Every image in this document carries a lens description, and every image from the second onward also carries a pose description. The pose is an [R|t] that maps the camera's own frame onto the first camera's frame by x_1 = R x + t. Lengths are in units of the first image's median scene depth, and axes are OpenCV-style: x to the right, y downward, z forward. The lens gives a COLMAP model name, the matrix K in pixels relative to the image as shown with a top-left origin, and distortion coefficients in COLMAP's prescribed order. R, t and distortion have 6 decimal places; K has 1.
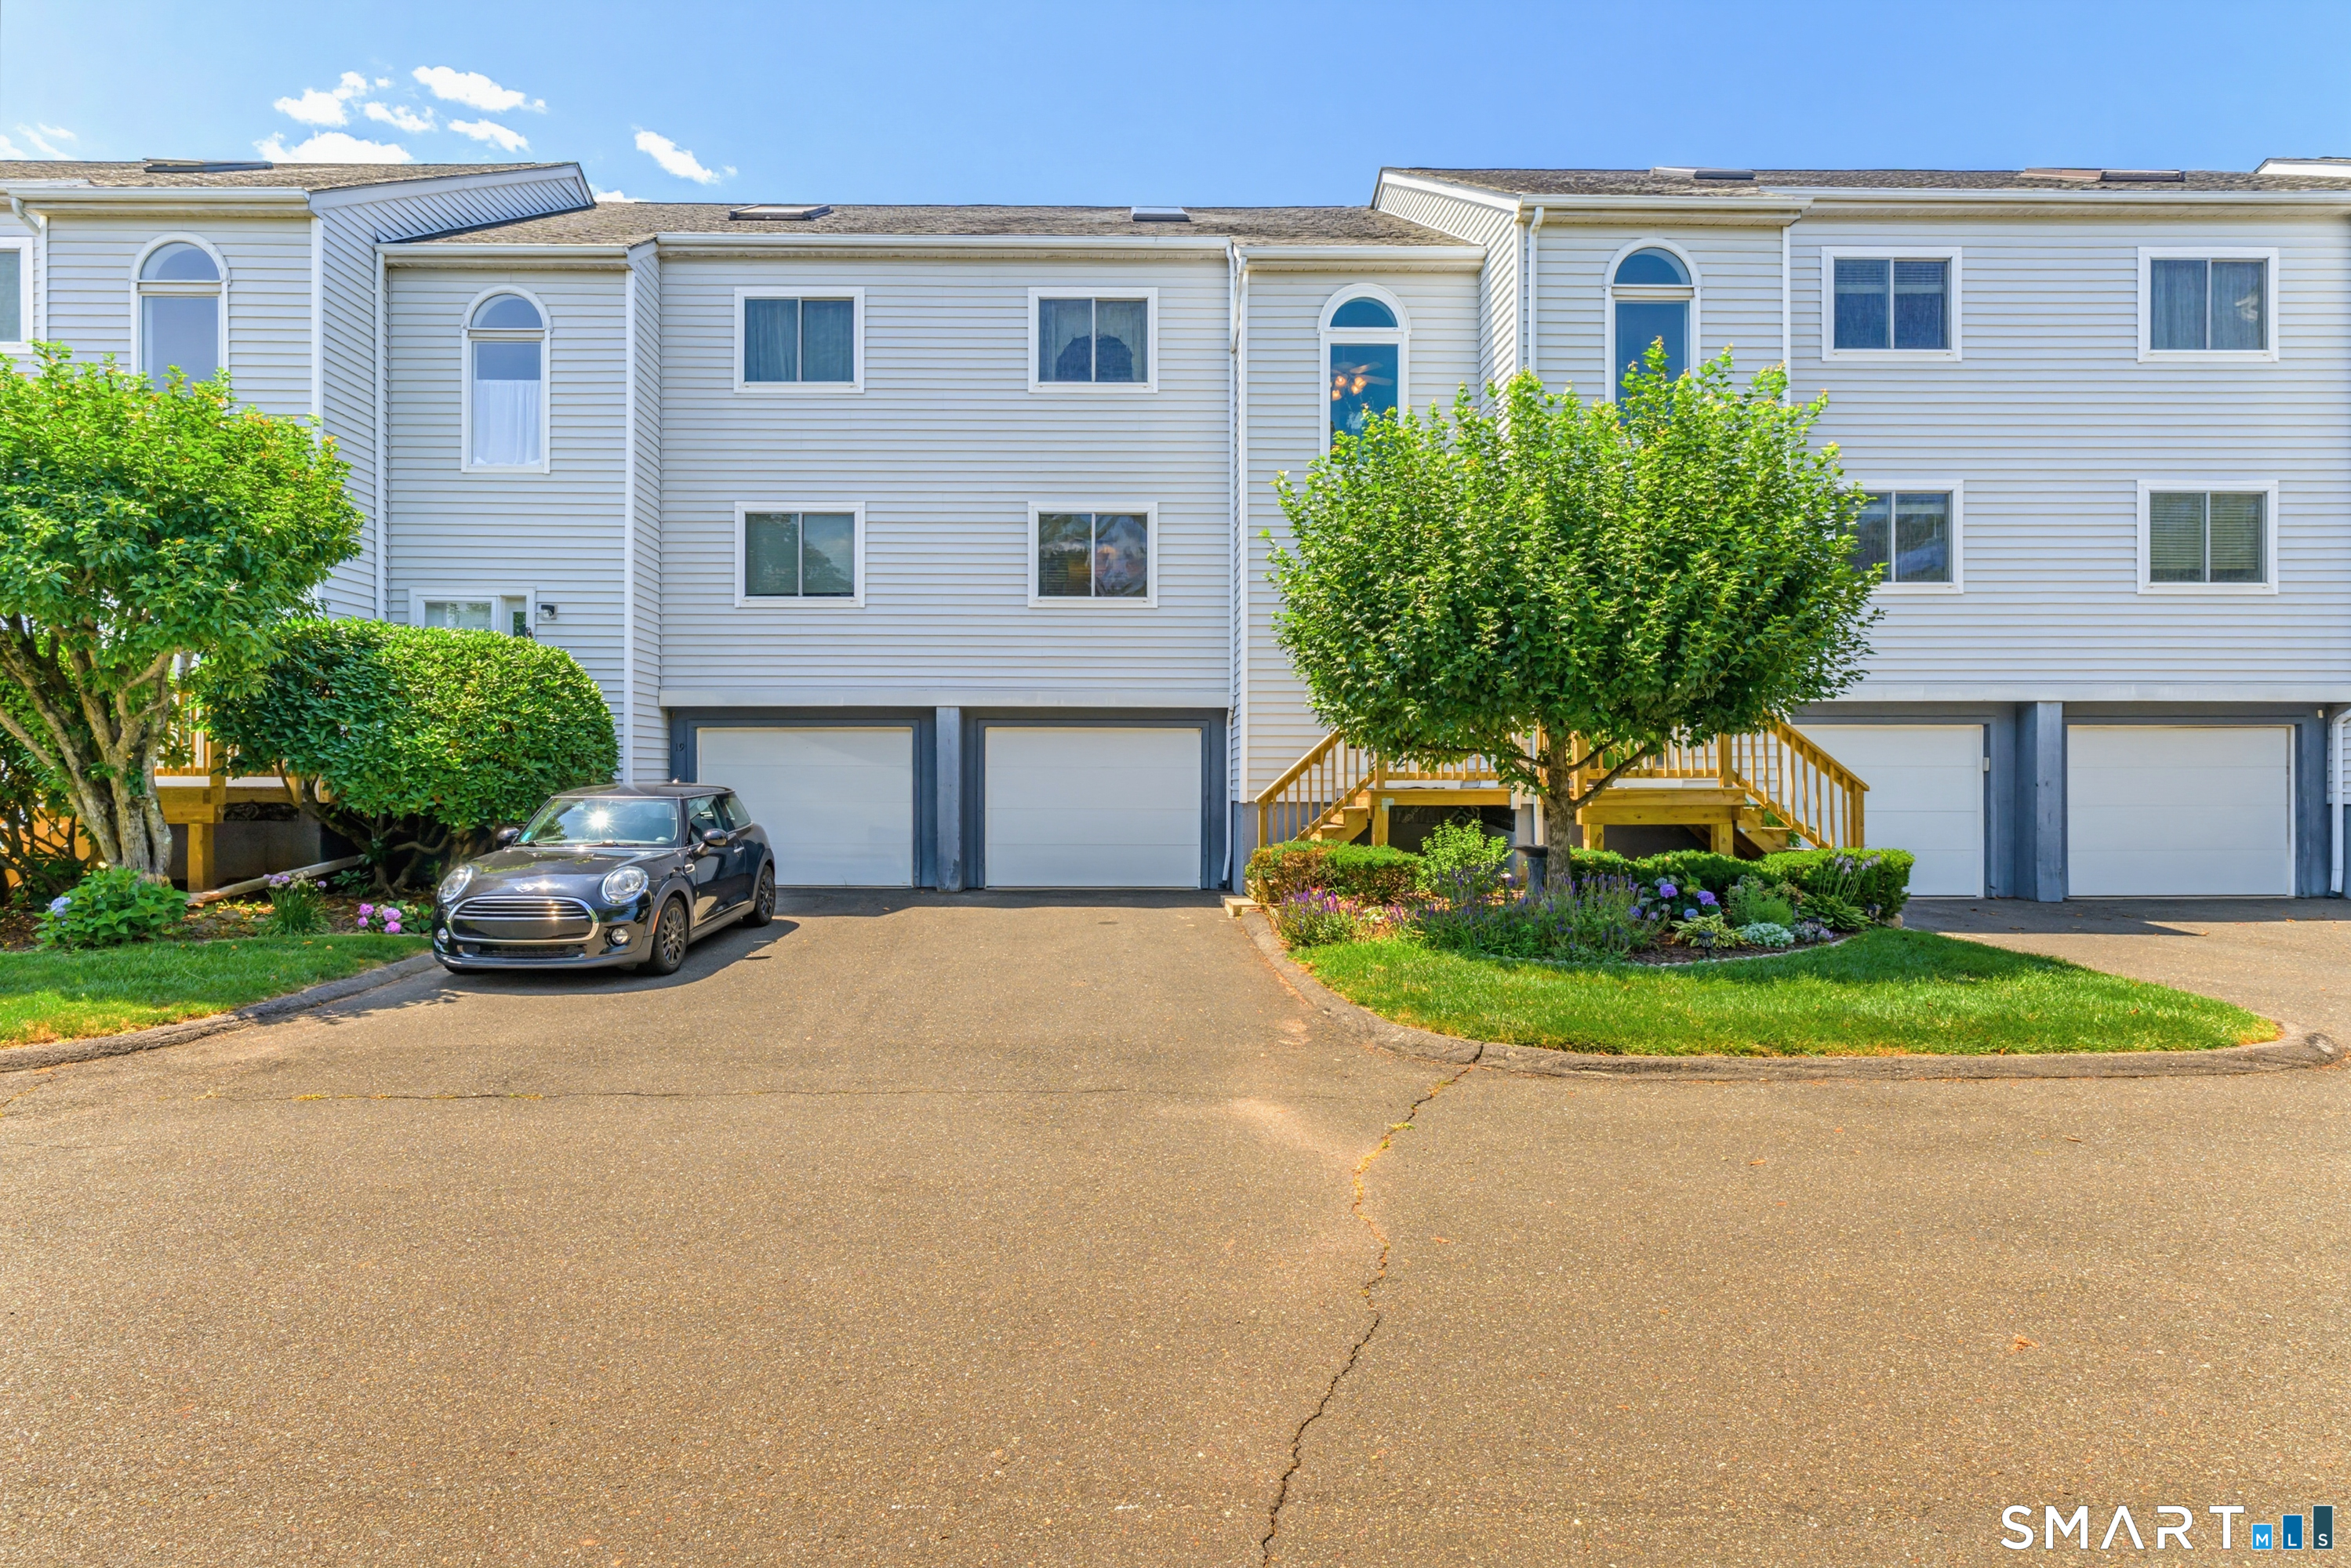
lens RADIAL K [[1141.7, 0, 1180.2], [0, 1141.7, 767.7], [0, 0, 1]] dist [-0.001038, -0.000073]
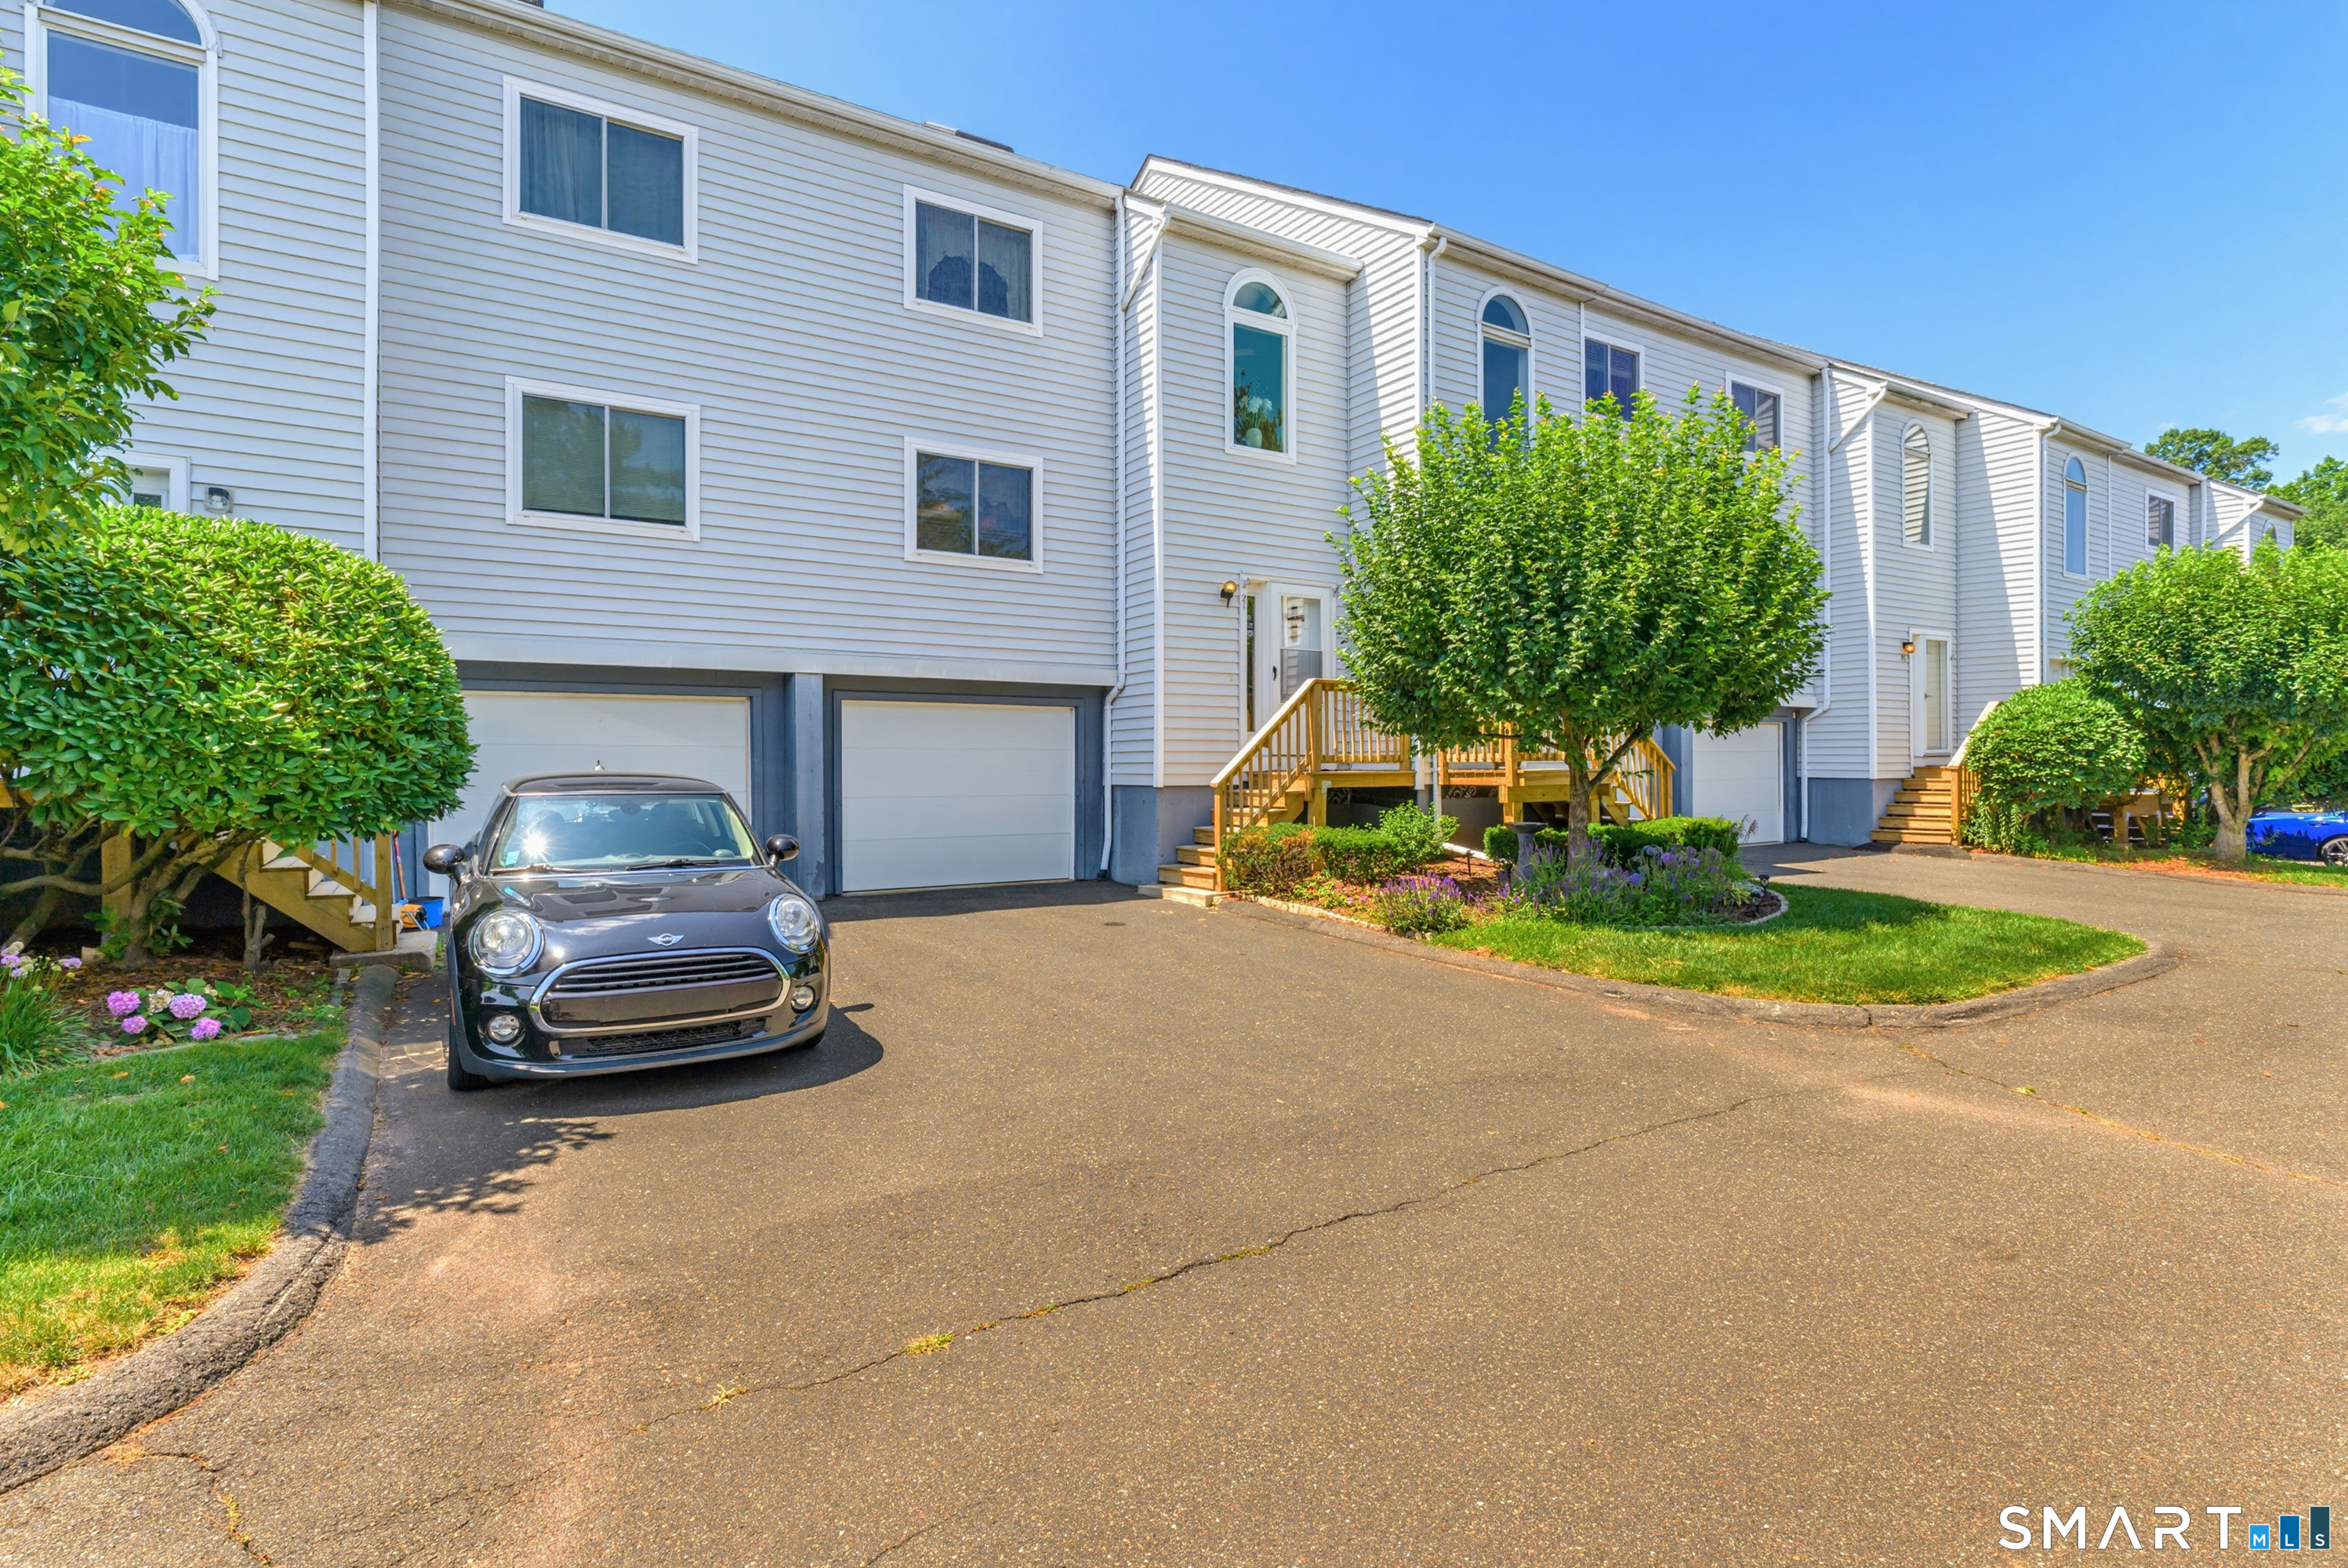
lens RADIAL K [[1101.3, 0, 1173.2], [0, 1101.3, 744.8], [0, 0, 1]] dist [-0.000628, -0.000060]
pose [[0.860365, 0.005643, 0.509647, -0.393427], [-0.004101, 0.999983, -0.004150, -0.000708], [-0.509662, 0.001481, 0.860373, 0.200978]]
